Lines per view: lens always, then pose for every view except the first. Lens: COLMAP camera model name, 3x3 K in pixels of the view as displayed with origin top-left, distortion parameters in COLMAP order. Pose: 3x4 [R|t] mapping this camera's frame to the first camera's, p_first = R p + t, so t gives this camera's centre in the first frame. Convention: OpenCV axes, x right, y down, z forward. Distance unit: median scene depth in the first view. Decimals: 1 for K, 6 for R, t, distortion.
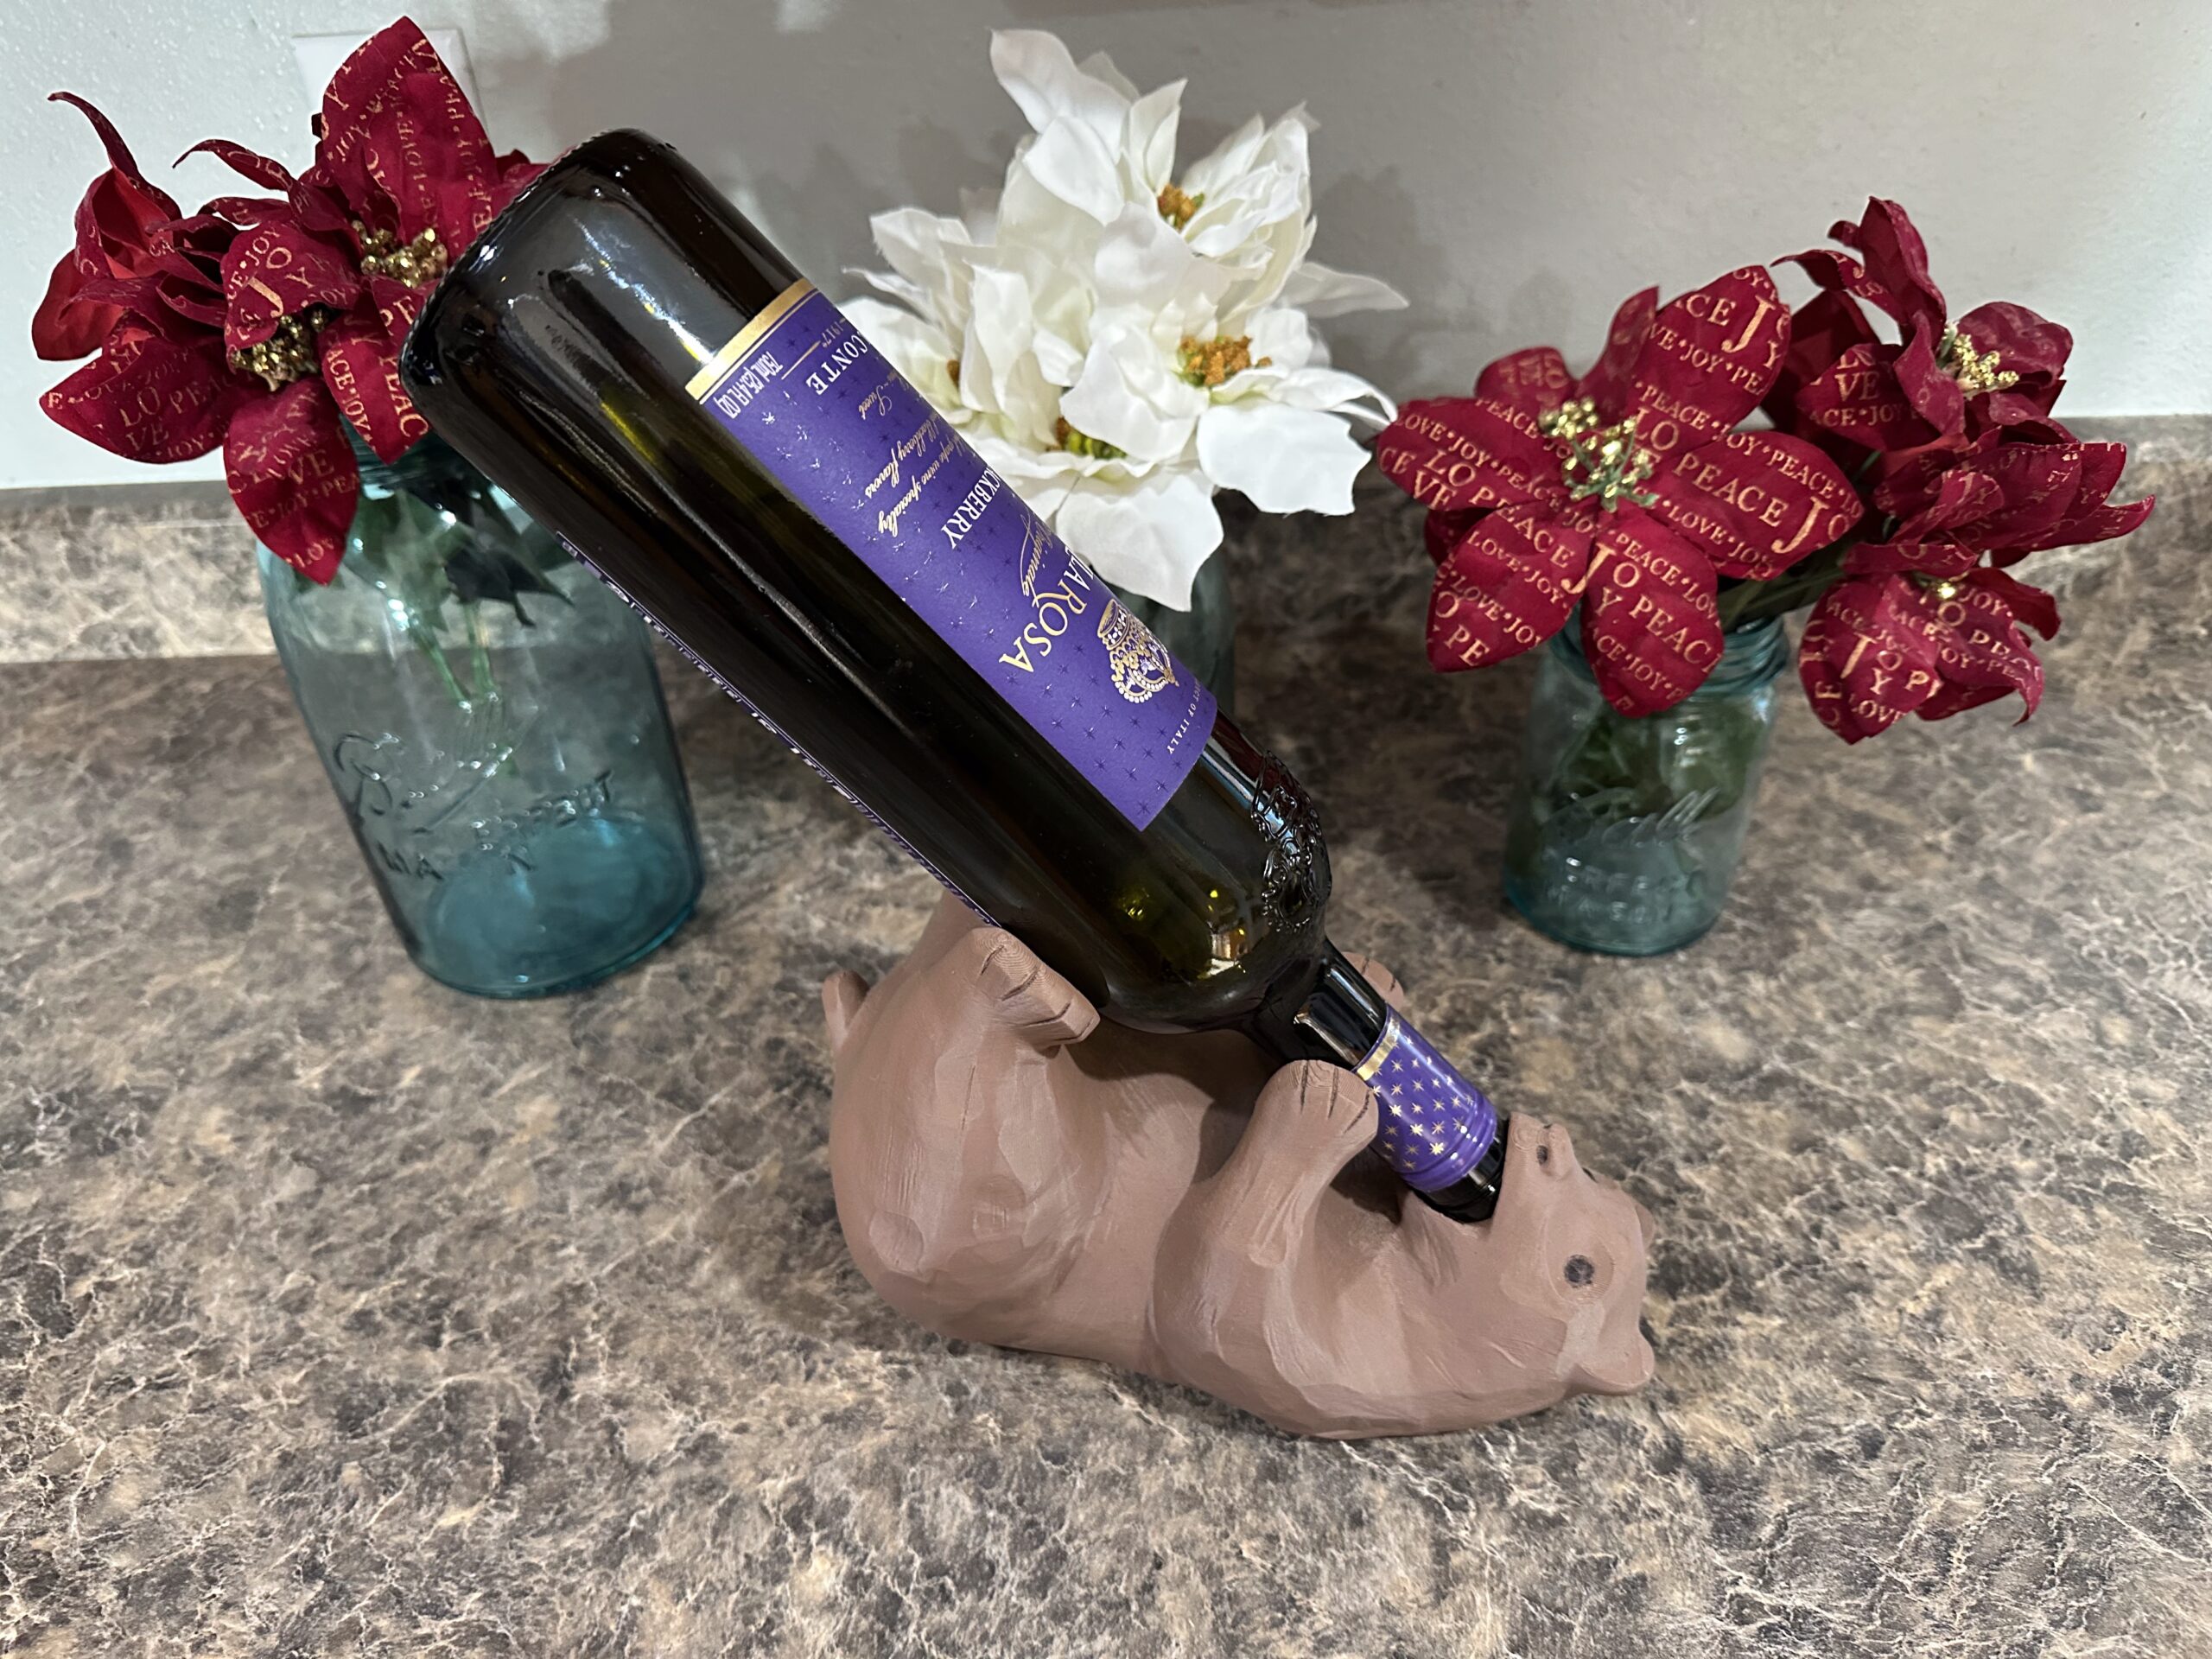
lens RADIAL K [[1541.6, 0, 1098.3], [0, 1541.6, 850.3], [0, 0, 1]] dist [-0.027602, 0.009369]
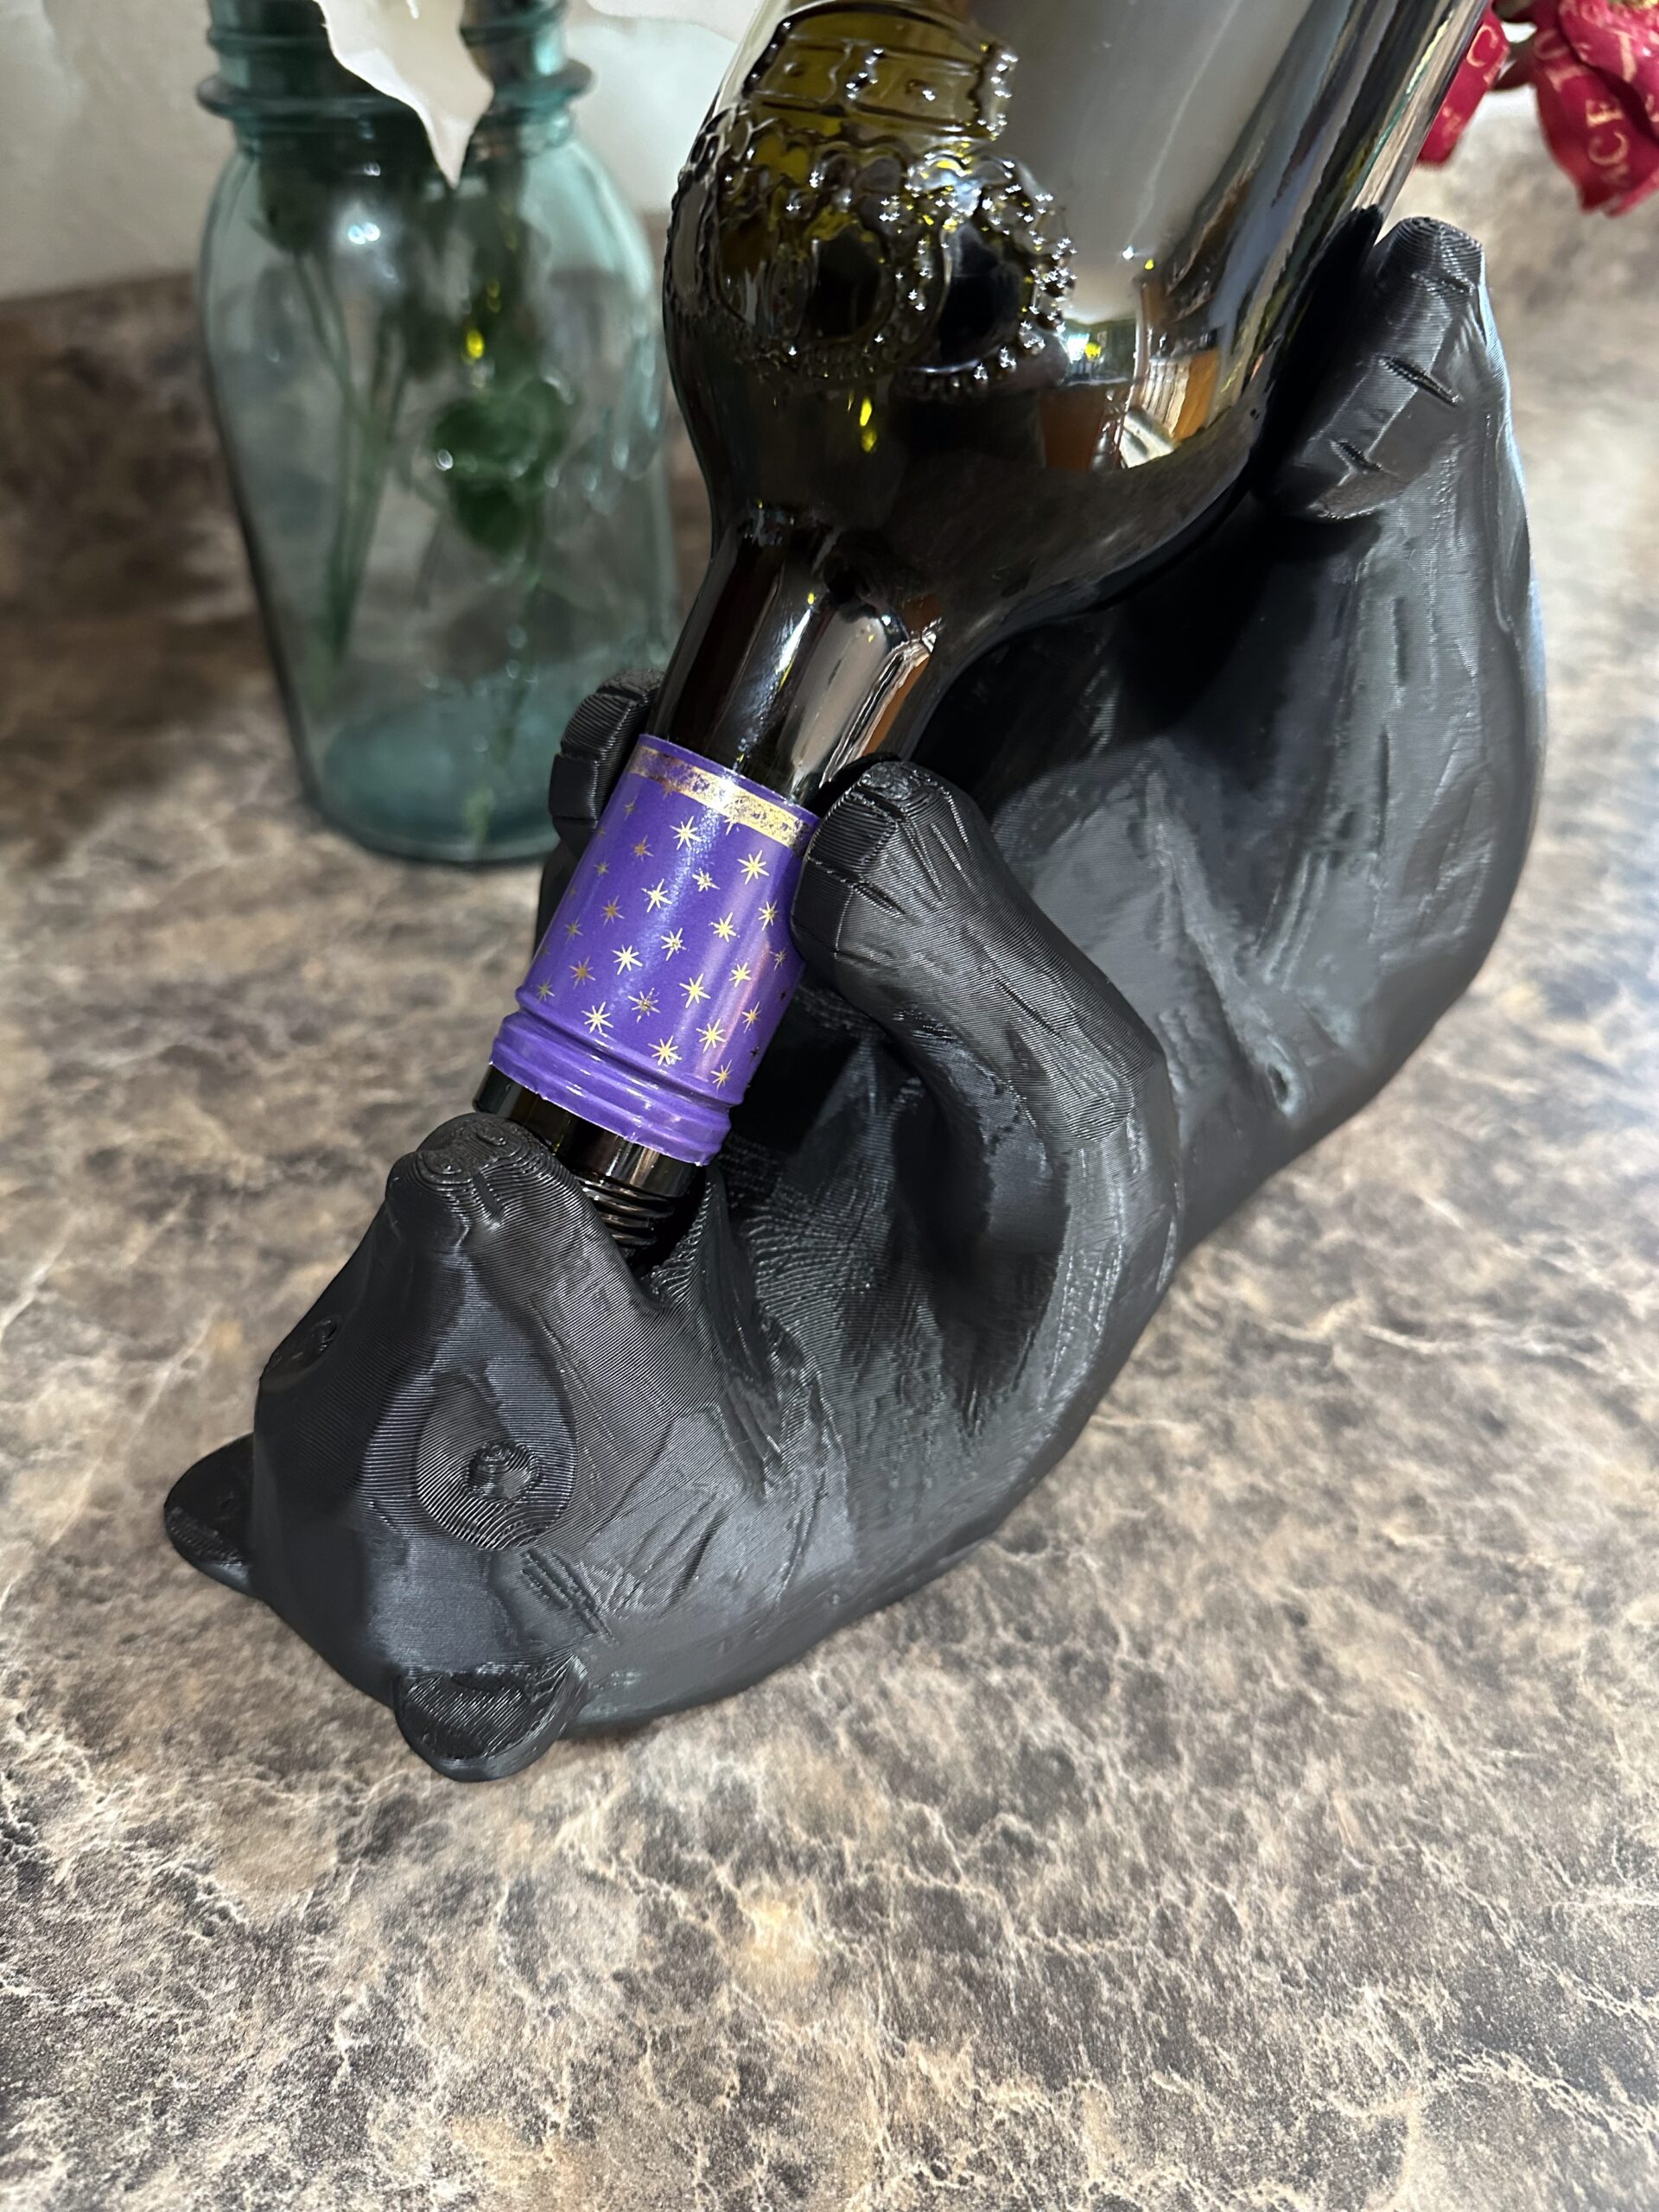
lens RADIAL K [[1620.6, 0, 776.5], [0, 1620.6, 1104.0], [0, 0, 1]] dist [-0.064969, 0.030795]
pose [[0.869995, -0.293761, 0.395995, -0.294206], [0.288111, 0.954639, 0.075205, 0.176921], [-0.400125, 0.048662, 0.915168, 0.505611]]
